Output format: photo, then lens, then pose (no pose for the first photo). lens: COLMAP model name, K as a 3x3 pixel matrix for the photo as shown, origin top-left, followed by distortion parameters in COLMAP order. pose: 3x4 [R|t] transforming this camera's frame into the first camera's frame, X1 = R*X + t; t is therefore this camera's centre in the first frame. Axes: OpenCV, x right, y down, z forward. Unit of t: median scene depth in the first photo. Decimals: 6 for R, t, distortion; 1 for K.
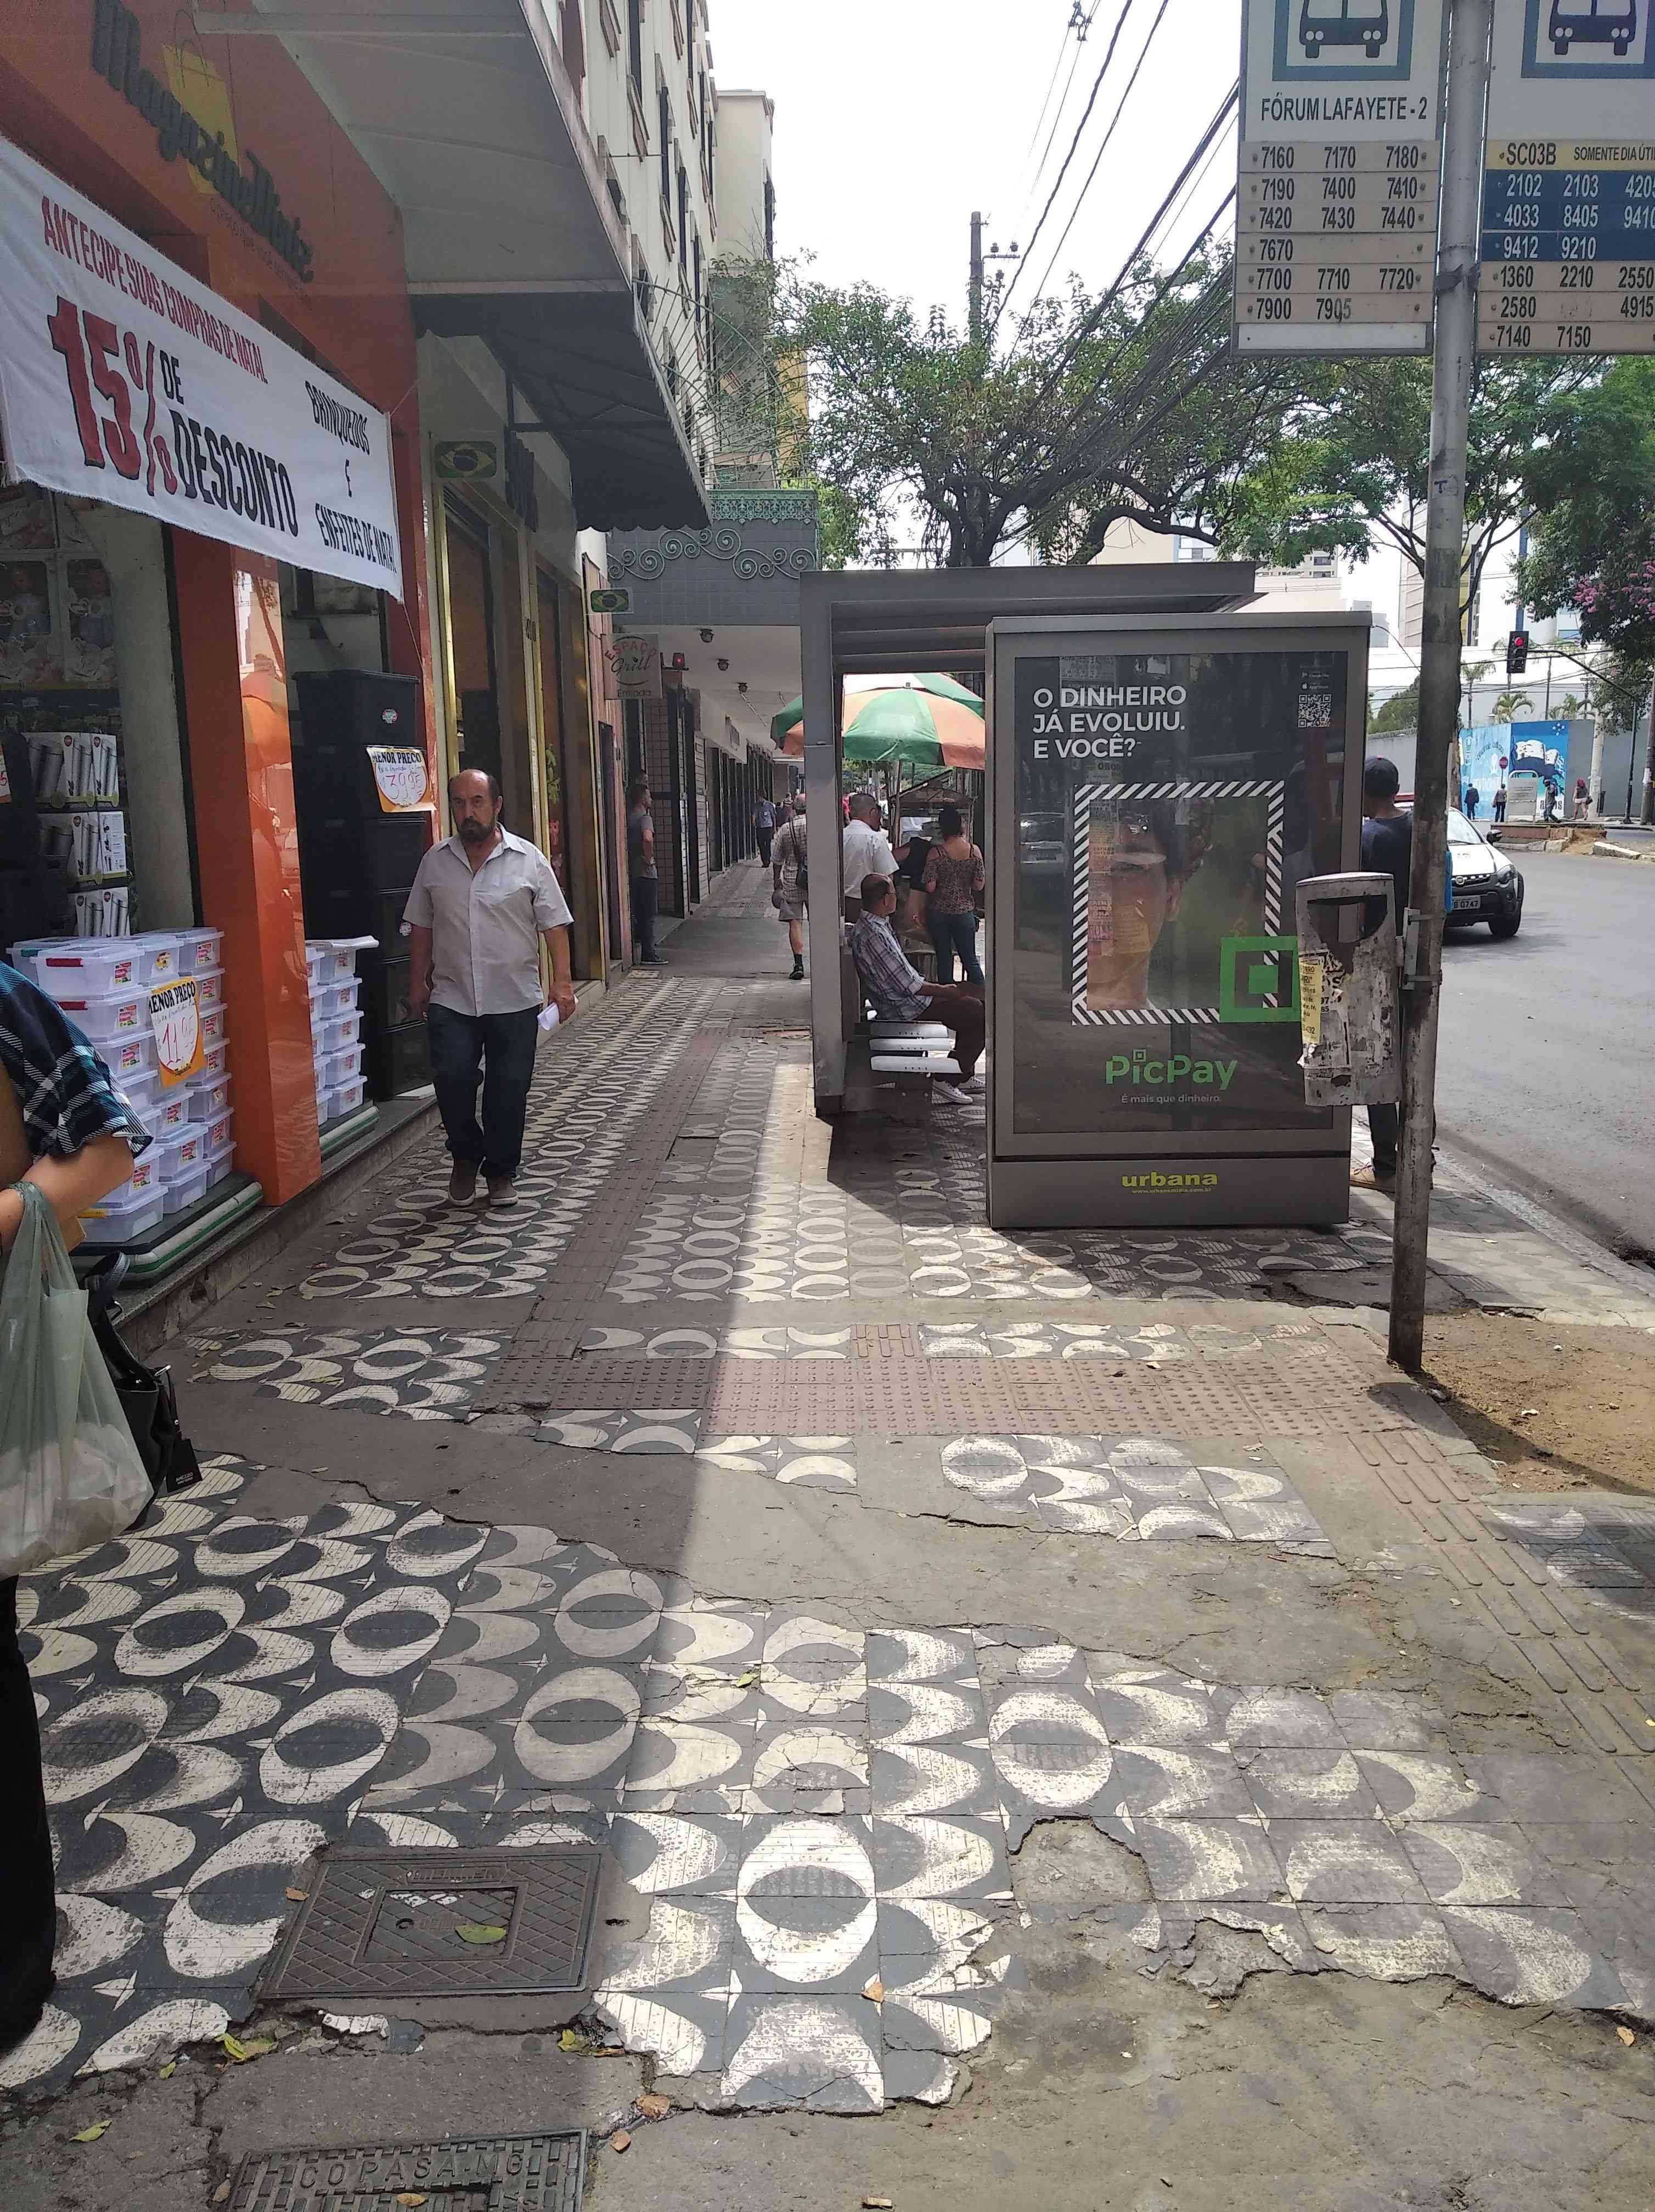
lens RADIAL K [[1688.8, 0, 844.5], [0, 1688.8, 1169.3], [0, 0, 1]] dist [0.027493, -0.054324]
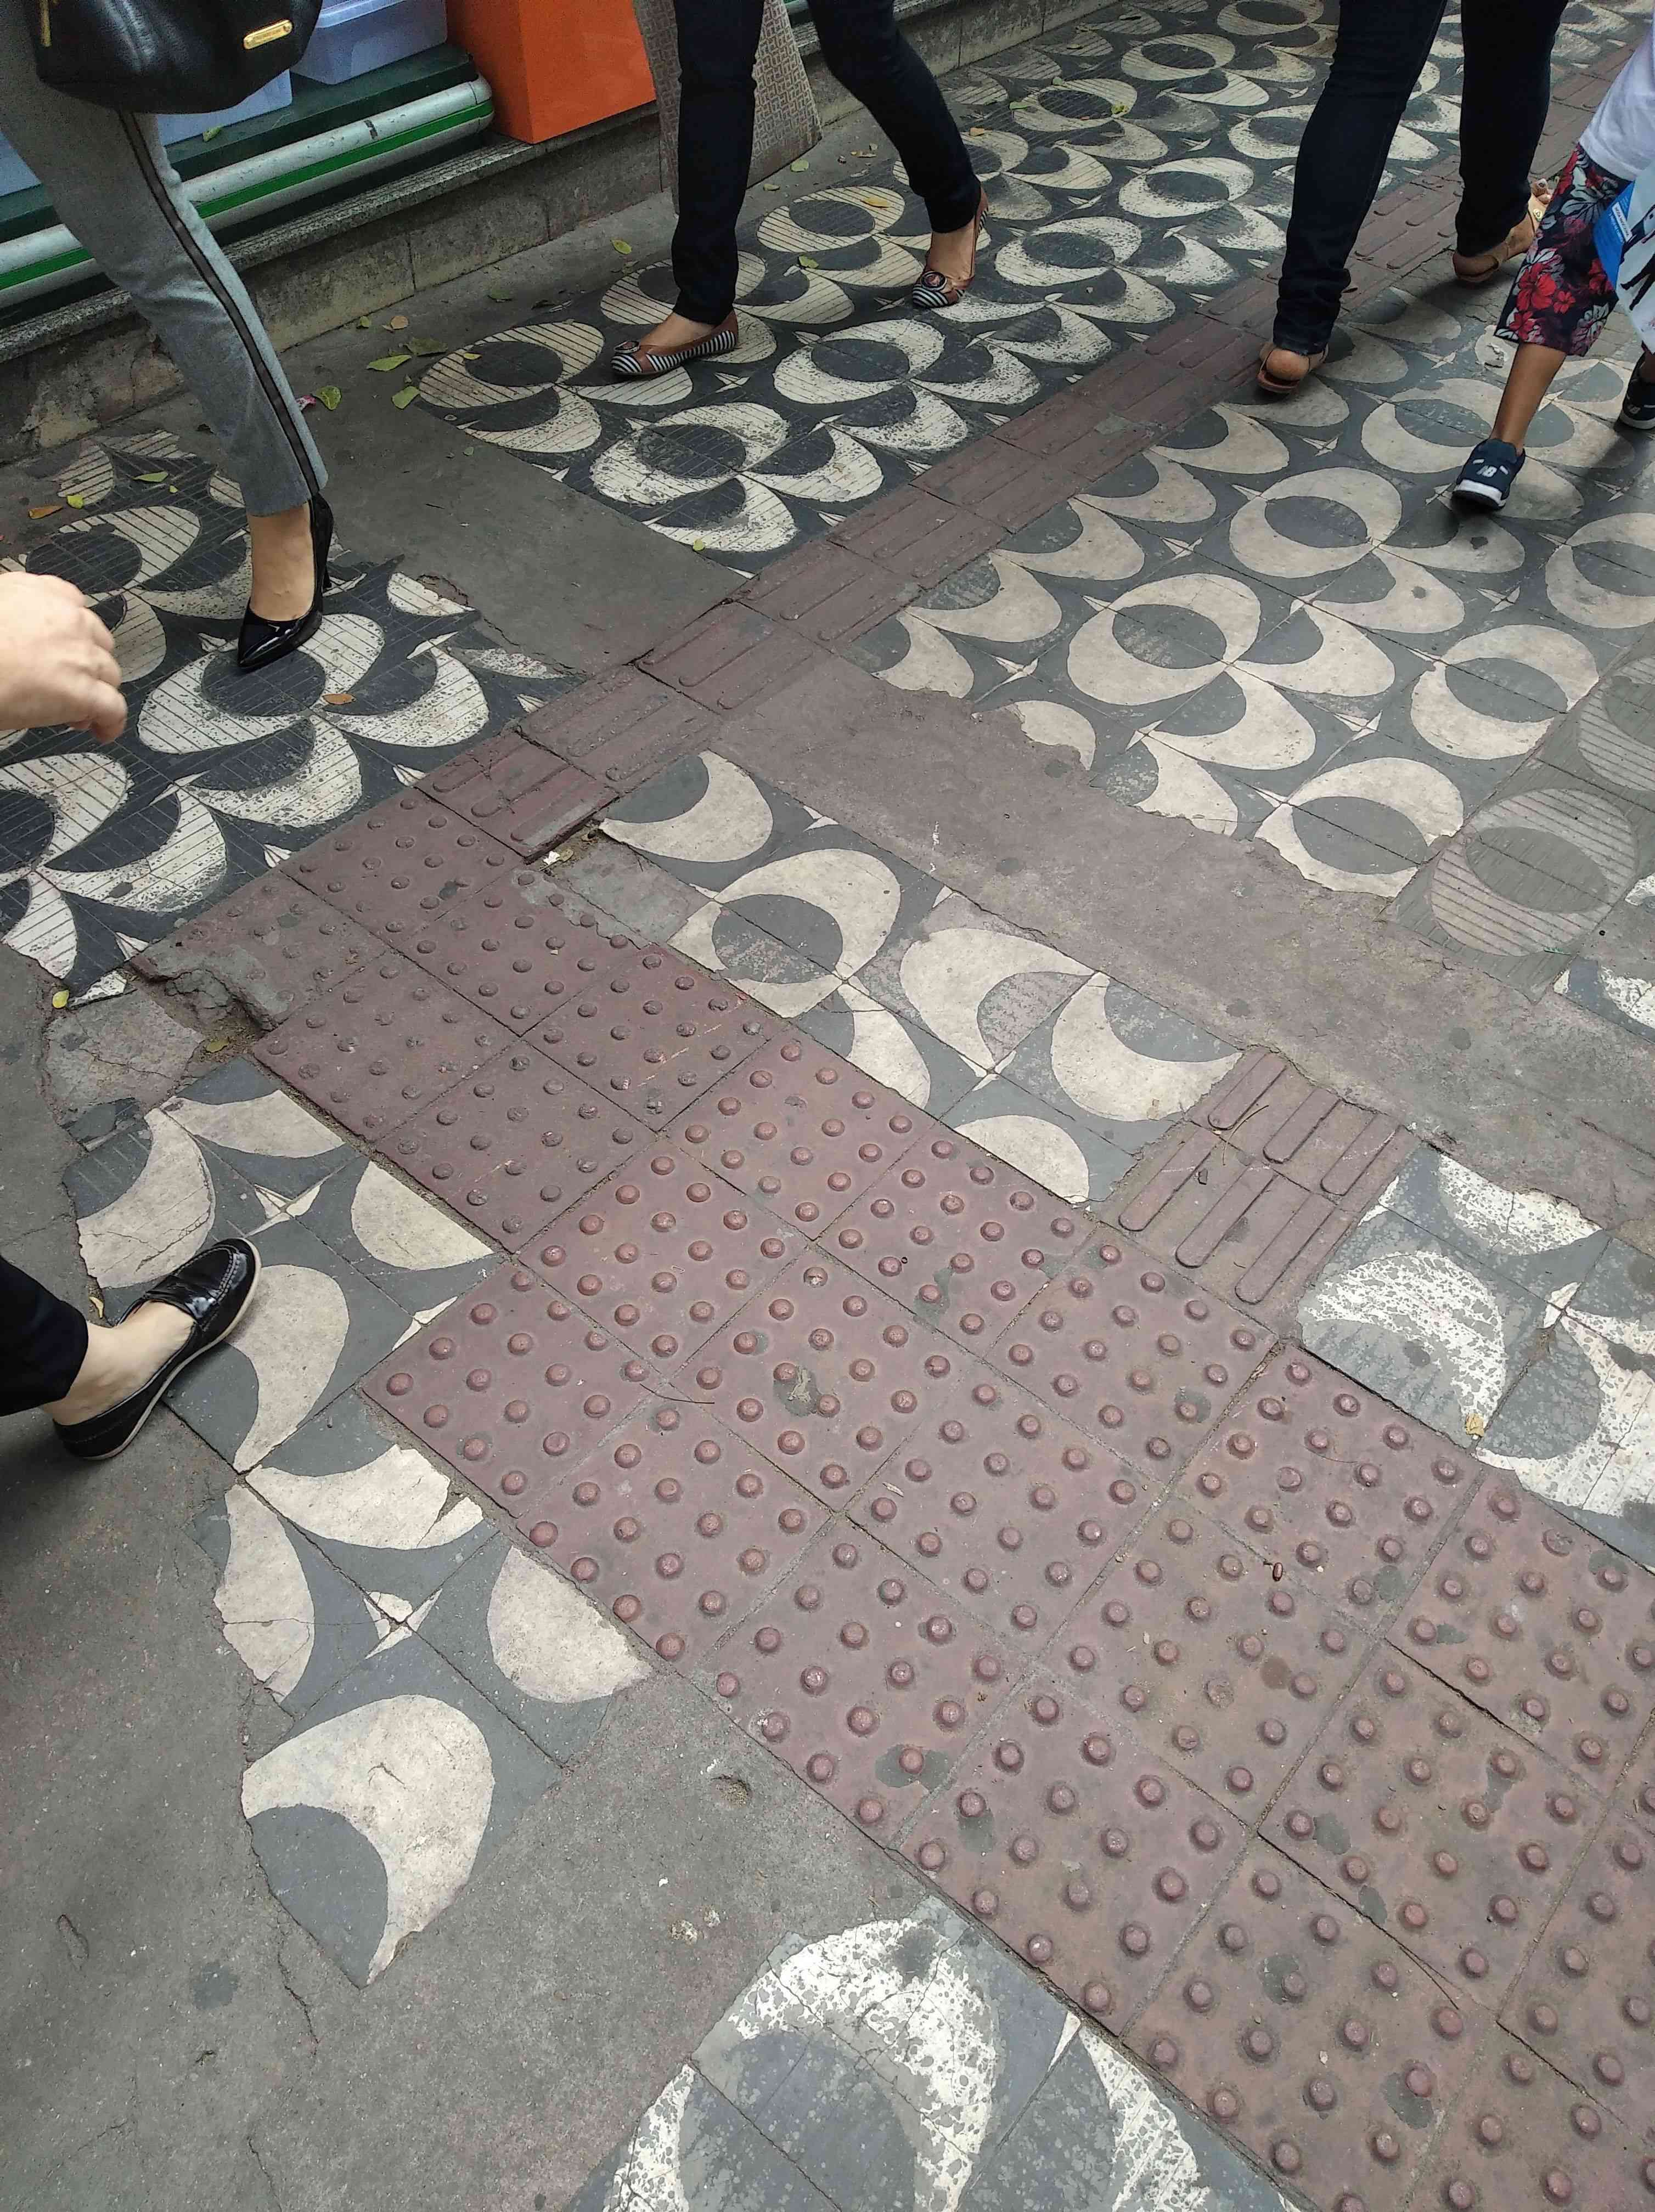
lens RADIAL K [[1688.8, 0, 810.5], [0, 1688.8, 1128.9], [0, 0, 1]] dist [0.027493, -0.054324]
pose [[0.755854, 0.515730, -0.403371, 0.154587], [-0.165574, 0.746614, 0.644324, -0.196841], [0.633459, -0.420227, 0.649722, 1.259778]]
